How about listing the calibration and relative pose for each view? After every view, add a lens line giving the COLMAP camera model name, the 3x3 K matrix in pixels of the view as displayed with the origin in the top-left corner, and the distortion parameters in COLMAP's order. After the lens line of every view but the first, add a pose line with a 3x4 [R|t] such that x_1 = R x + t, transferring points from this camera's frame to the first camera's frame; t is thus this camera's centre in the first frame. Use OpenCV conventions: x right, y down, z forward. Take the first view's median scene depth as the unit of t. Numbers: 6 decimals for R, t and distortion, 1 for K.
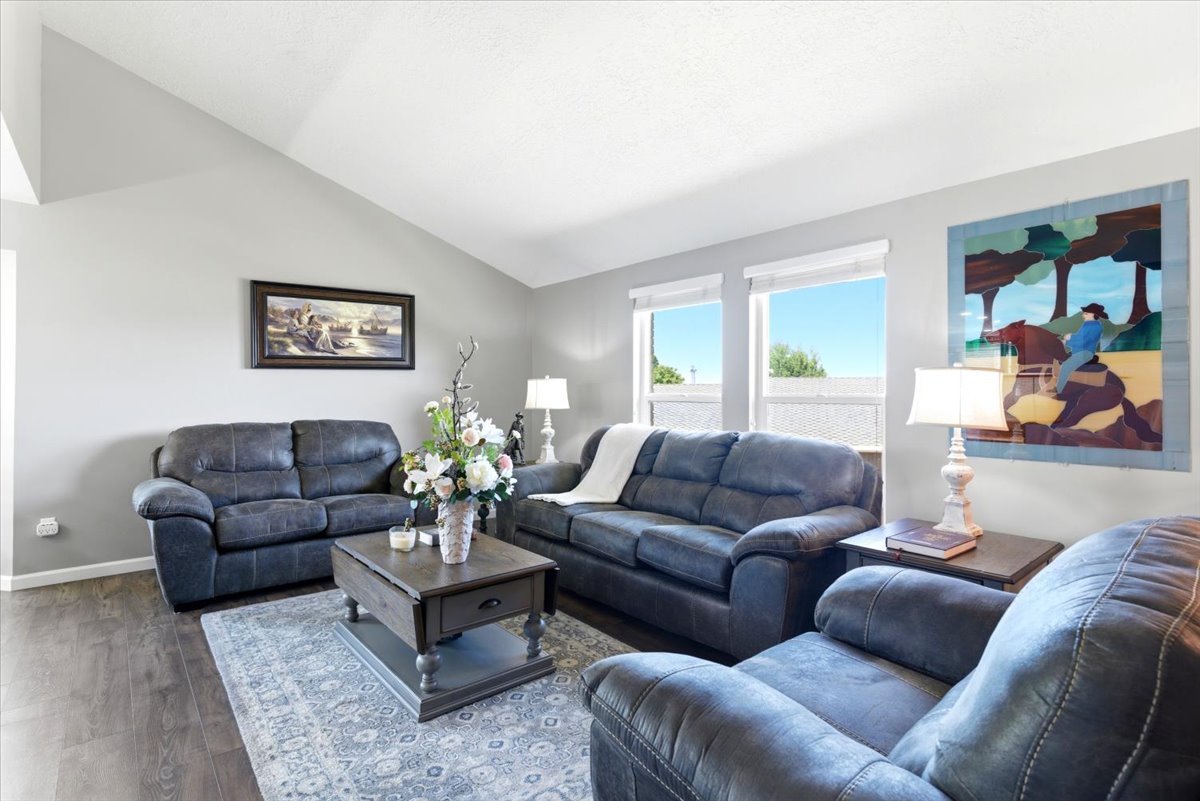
lens RADIAL K [[571.5, 0, 596.0], [0, 571.5, 402.0], [0, 0, 1]] dist [-0.002254, 0.000066]
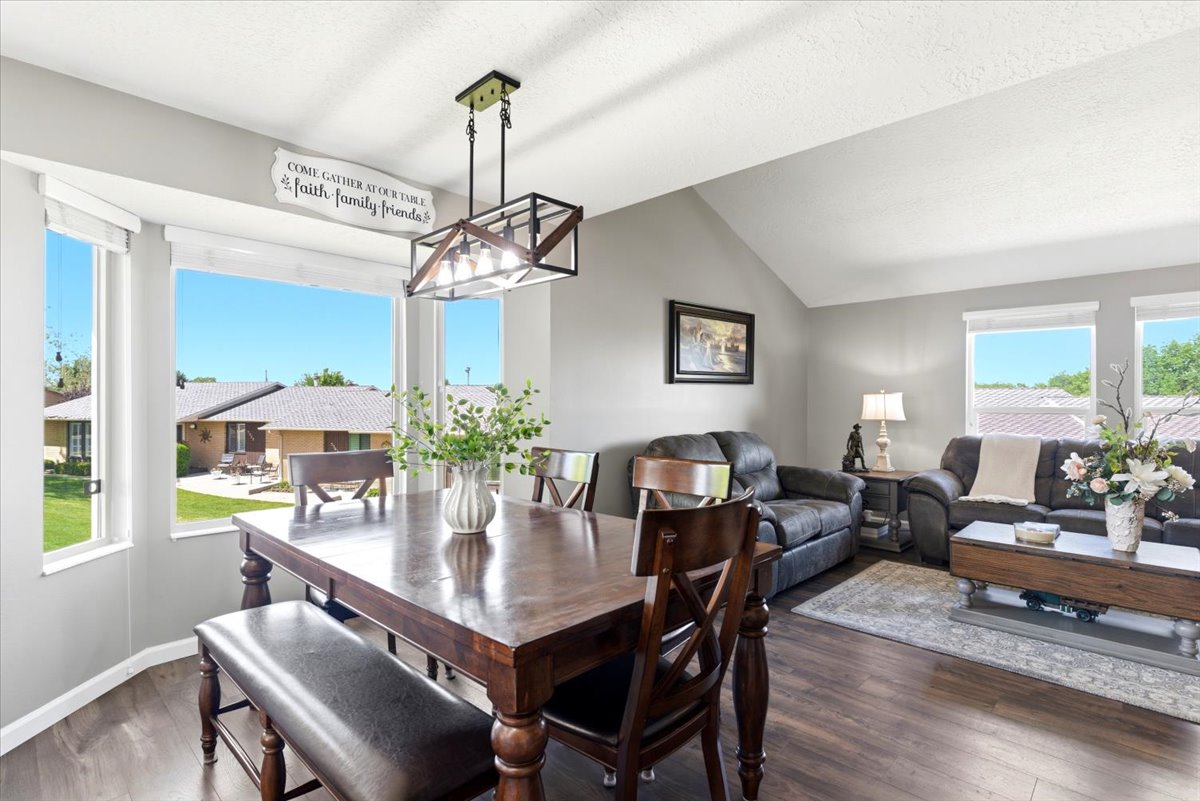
lens RADIAL K [[571.5, 0, 596.0], [0, 571.5, 402.0], [0, 0, 1]] dist [-0.002254, 0.000066]
pose [[0.996216, -0.000368, 0.086910, -0.755636], [0.001934, 0.999837, -0.017930, -0.004141], [-0.086889, 0.018030, 0.996055, -0.044959]]
